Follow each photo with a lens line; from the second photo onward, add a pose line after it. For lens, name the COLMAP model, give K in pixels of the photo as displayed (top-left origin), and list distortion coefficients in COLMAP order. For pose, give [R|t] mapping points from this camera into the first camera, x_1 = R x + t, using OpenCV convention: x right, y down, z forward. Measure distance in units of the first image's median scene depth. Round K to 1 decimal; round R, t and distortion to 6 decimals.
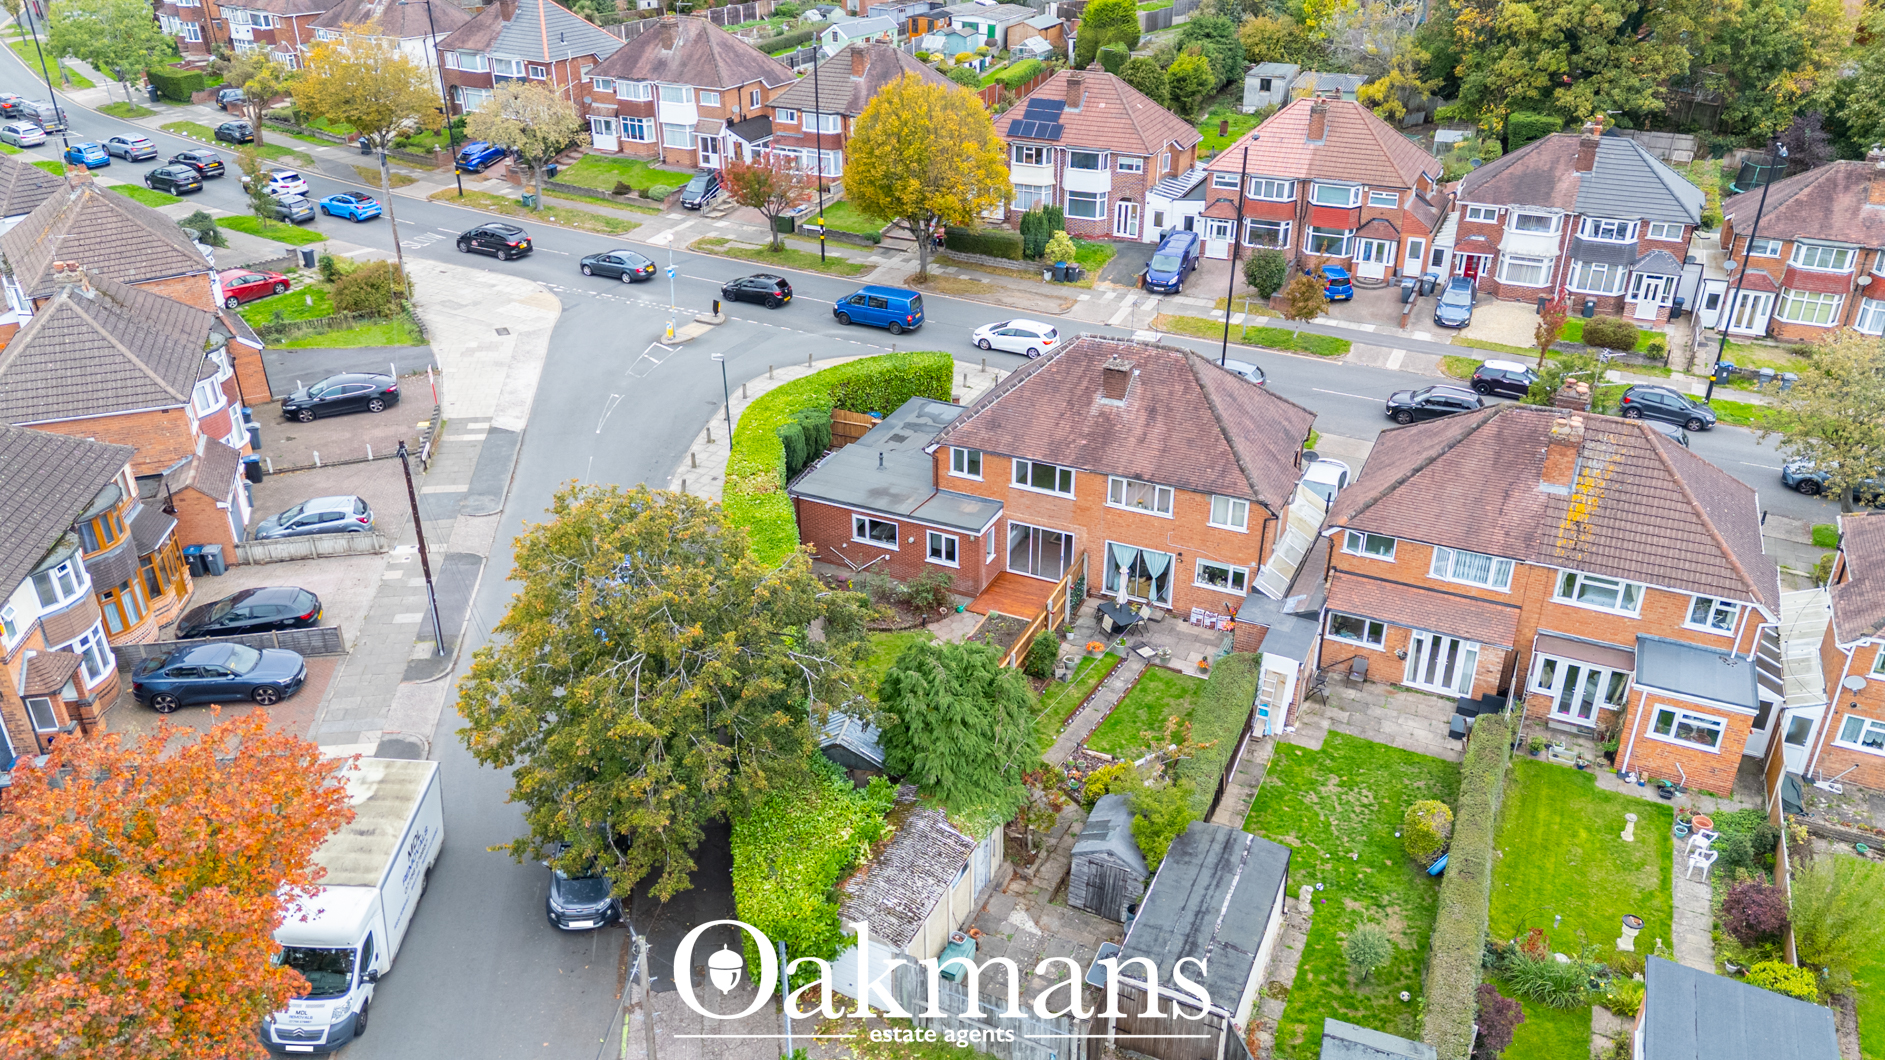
lens RADIAL K [[1368.2, 0, 942.5], [0, 1368.2, 530.0], [0, 0, 1]] dist [0.066783, -0.053929]
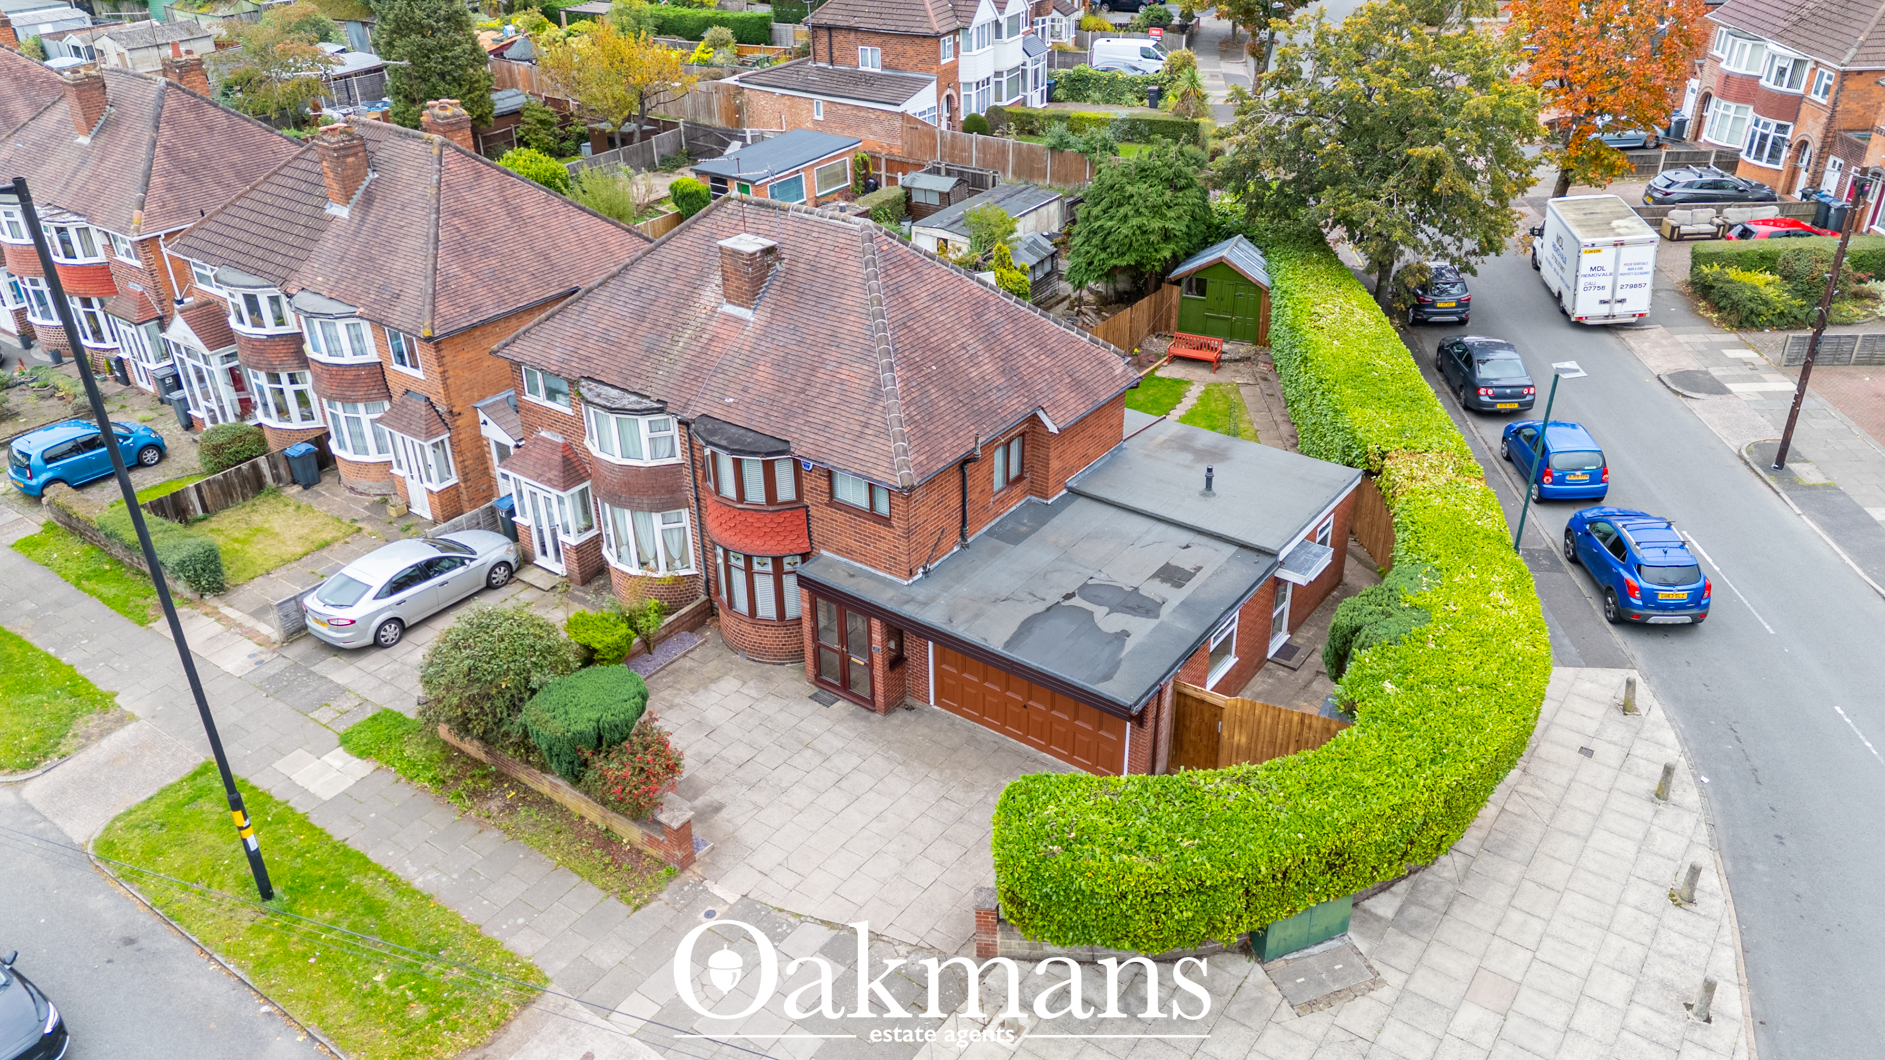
lens RADIAL K [[1368.2, 0, 942.5], [0, 1368.2, 530.0], [0, 0, 1]] dist [0.066783, -0.053929]
pose [[-0.982061, -0.080635, 0.170453, -0.039880], [0.098411, 0.551908, 0.828078, -0.584750], [-0.160847, 0.829997, -0.534072, 1.516149]]
